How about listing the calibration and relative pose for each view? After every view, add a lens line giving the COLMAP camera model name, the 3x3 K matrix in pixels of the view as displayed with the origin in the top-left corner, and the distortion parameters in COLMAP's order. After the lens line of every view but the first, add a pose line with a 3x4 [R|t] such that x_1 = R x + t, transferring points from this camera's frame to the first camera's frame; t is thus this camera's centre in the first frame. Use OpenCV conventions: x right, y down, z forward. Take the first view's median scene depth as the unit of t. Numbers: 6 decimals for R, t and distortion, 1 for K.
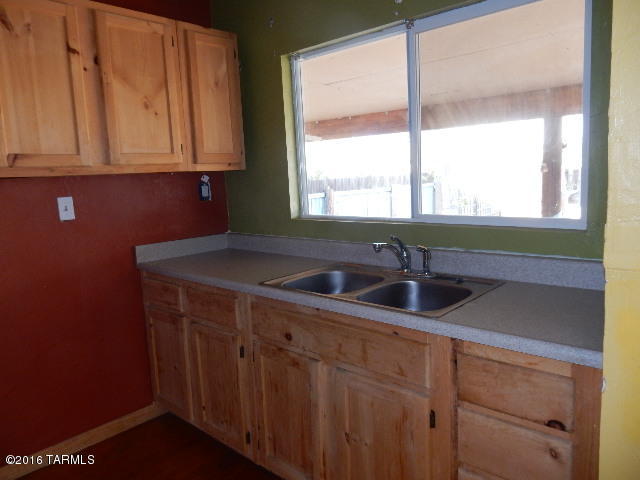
lens RADIAL K [[465.1, 0, 316.1], [0, 465.1, 236.0], [0, 0, 1]] dist [-0.001755, 0.000938]
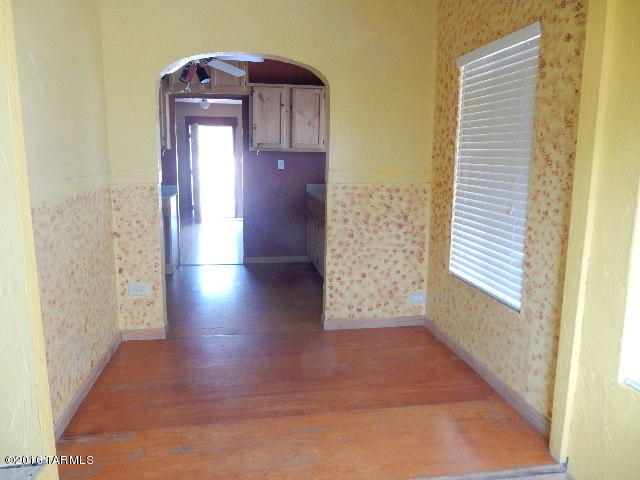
lens RADIAL K [[465.1, 0, 316.1], [0, 465.1, 236.0], [0, 0, 1]] dist [-0.001755, 0.000938]
pose [[0.785276, 0.153202, -0.599892, 1.374171], [-0.127302, 0.988153, 0.085716, 0.095370], [0.605918, 0.009056, 0.795476, -1.022010]]
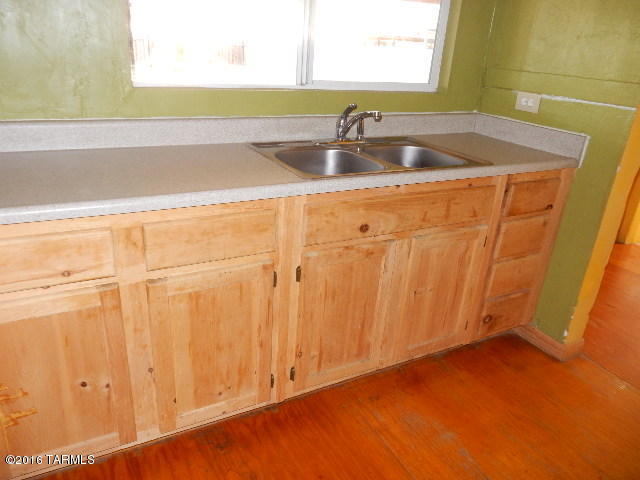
lens RADIAL K [[465.1, 0, 316.1], [0, 465.1, 236.0], [0, 0, 1]] dist [-0.001755, 0.000938]
pose [[0.334892, -0.298568, 0.893703, -0.795557], [0.049329, 0.952725, 0.299801, -0.030825], [-0.940964, -0.056316, 0.333788, 0.728929]]
